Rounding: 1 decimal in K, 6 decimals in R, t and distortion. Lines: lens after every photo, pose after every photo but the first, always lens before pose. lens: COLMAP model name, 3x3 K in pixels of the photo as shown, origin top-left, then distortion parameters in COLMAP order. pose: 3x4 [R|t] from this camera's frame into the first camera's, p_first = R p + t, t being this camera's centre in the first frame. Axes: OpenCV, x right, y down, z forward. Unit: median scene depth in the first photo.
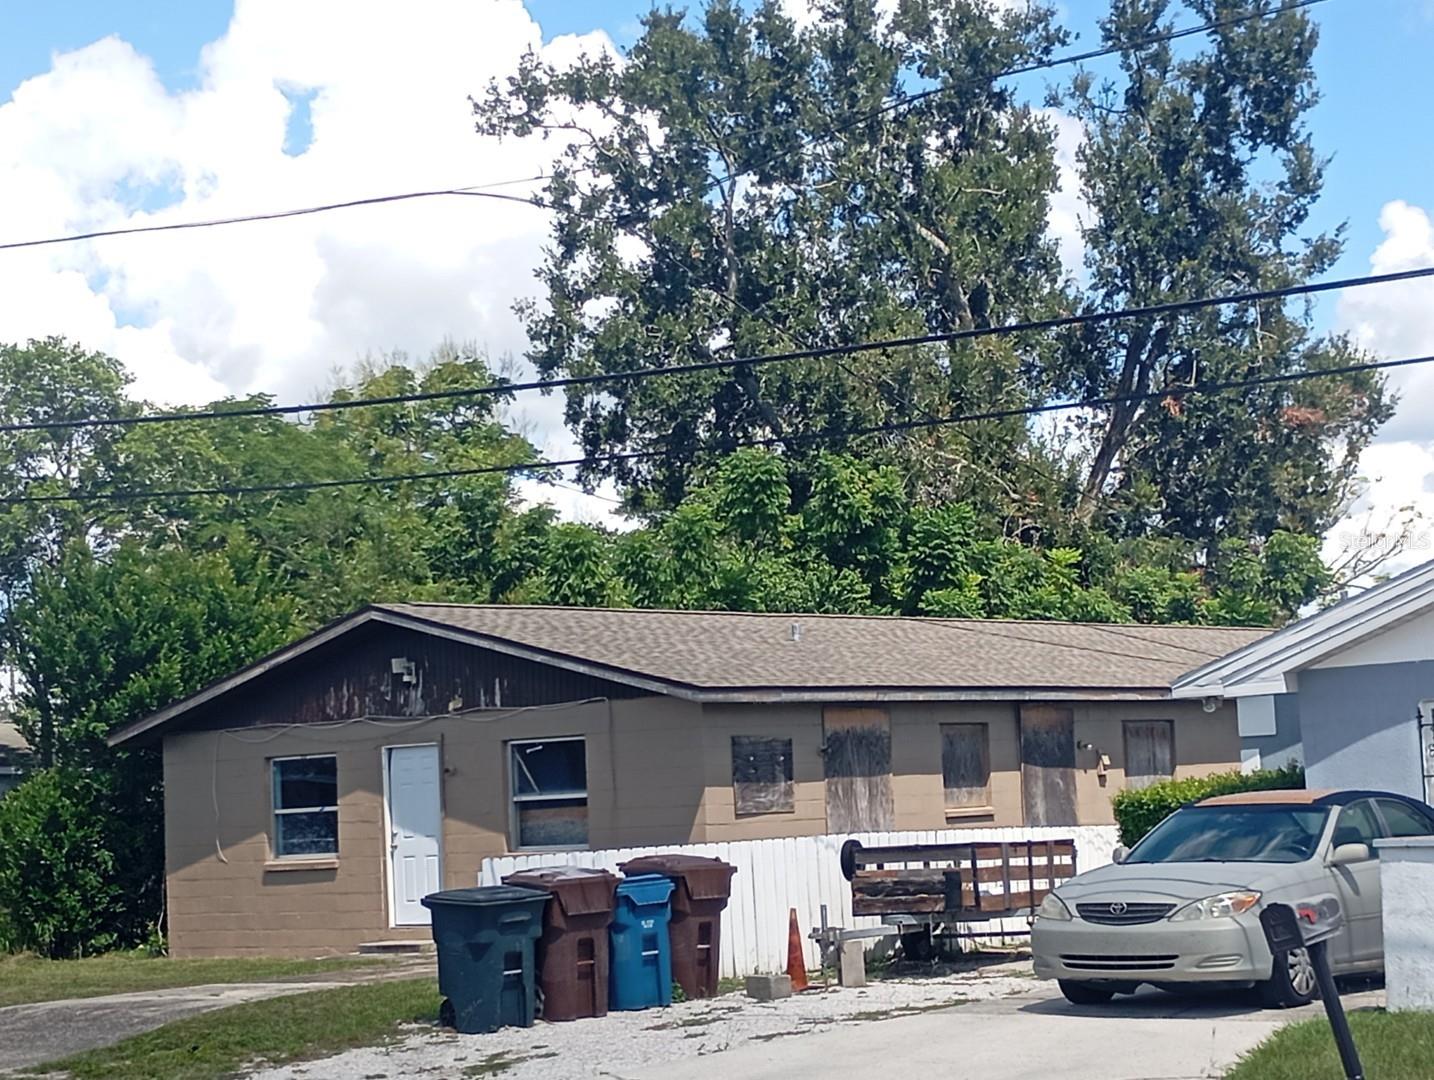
lens RADIAL K [[2836.9, 0, 716.4], [0, 2836.9, 539.0], [0, 0, 1]] dist [0.142639, 0.000000]
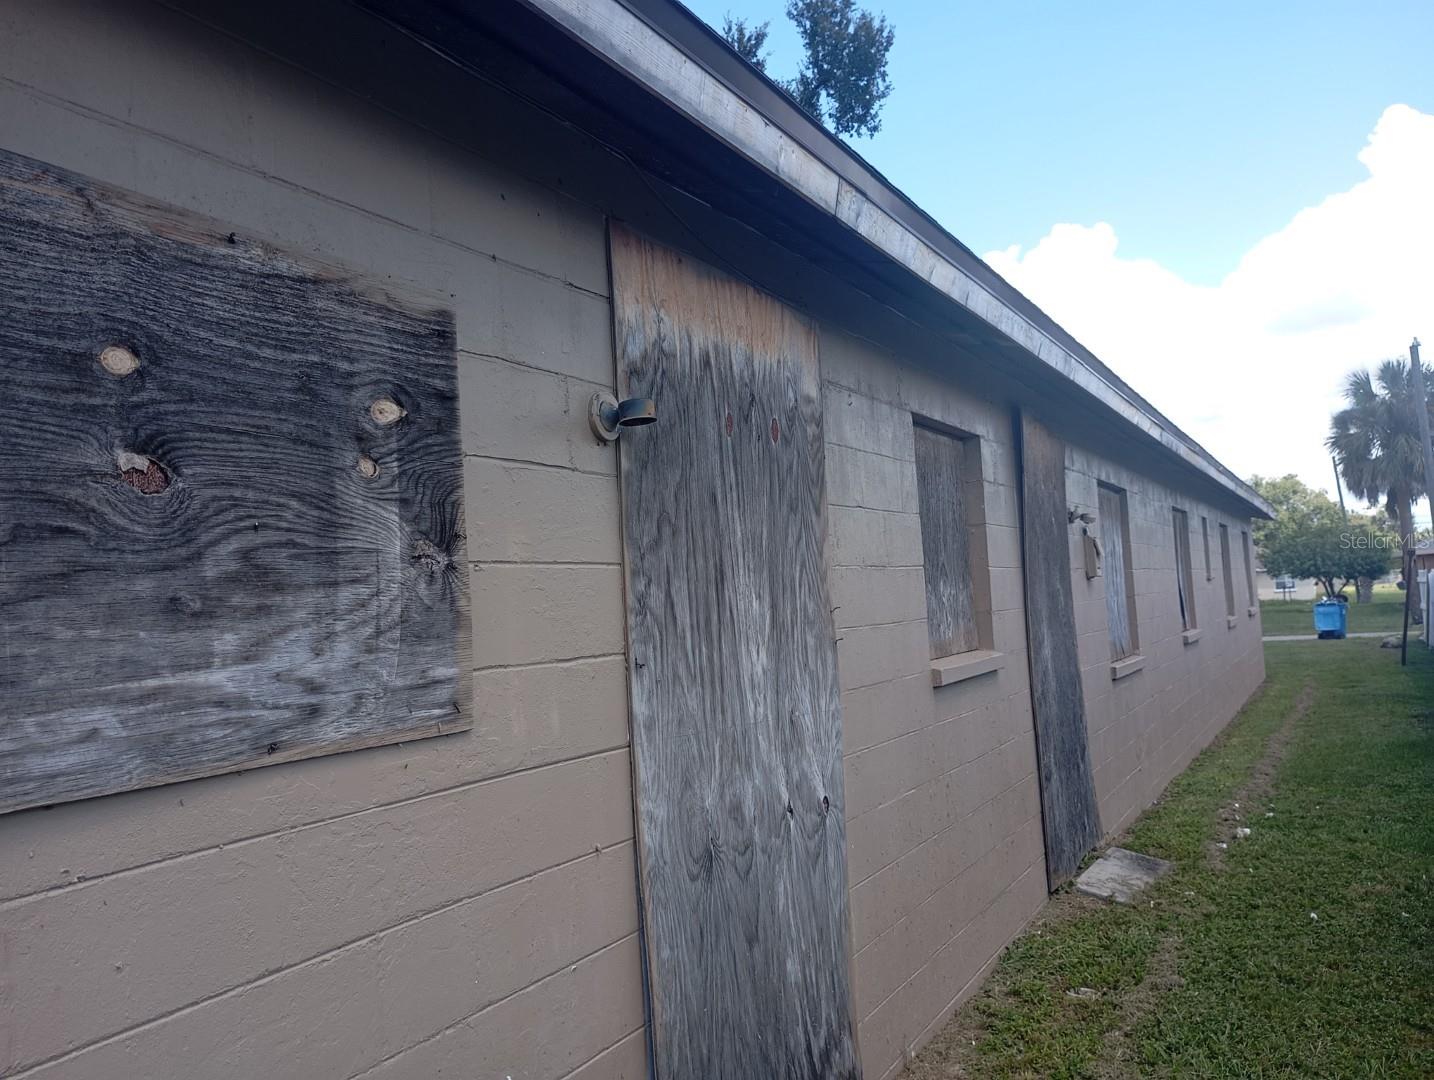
lens RADIAL K [[1226.8, 0, 715.6], [0, 1226.8, 543.4], [0, 0, 1]] dist [0.013000, -0.019247]
pose [[0.978529, -0.008176, 0.205947, 0.024794], [0.003371, 0.999714, 0.023669, 0.076767], [-0.206082, -0.022466, 0.978277, 0.856656]]
